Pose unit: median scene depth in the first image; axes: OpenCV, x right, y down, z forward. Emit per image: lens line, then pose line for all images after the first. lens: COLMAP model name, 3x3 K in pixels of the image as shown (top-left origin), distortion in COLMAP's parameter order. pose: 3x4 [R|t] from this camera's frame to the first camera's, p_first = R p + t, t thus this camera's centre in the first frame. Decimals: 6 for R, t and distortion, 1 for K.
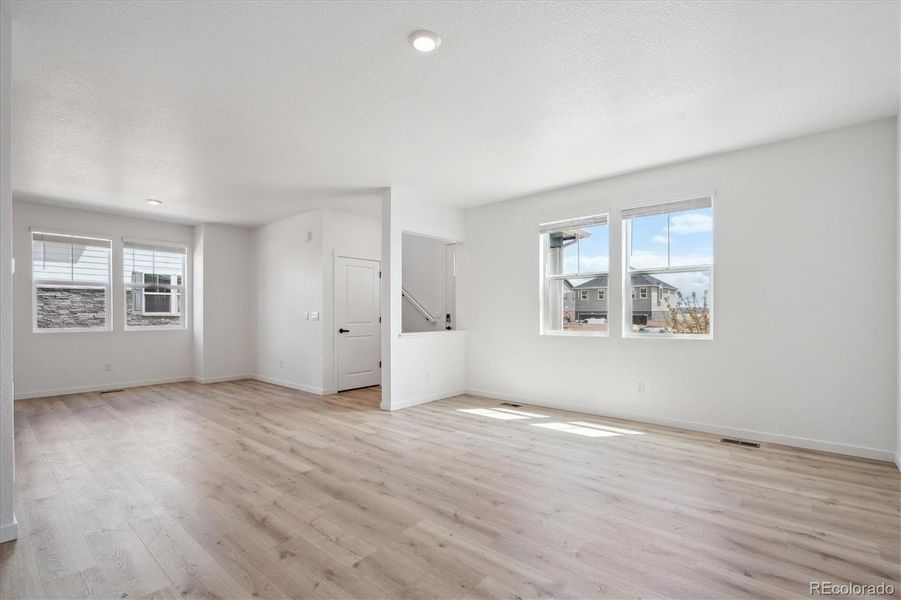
lens RADIAL K [[417.4, 0, 453.0], [0, 417.4, 303.0], [0, 0, 1]] dist [-0.001367, 0.000024]
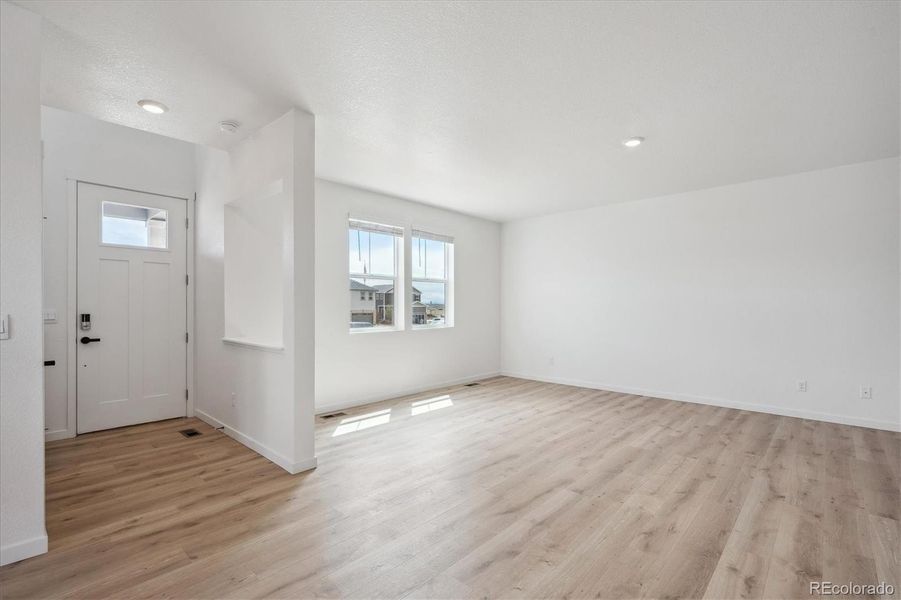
lens RADIAL K [[417.4, 0, 453.0], [0, 417.4, 303.0], [0, 0, 1]] dist [-0.001367, 0.000024]
pose [[0.016657, 0.007732, 0.999831, -1.122050], [-0.026608, 0.999619, -0.007287, 0.009376], [-0.999507, -0.026482, 0.016856, 1.120960]]
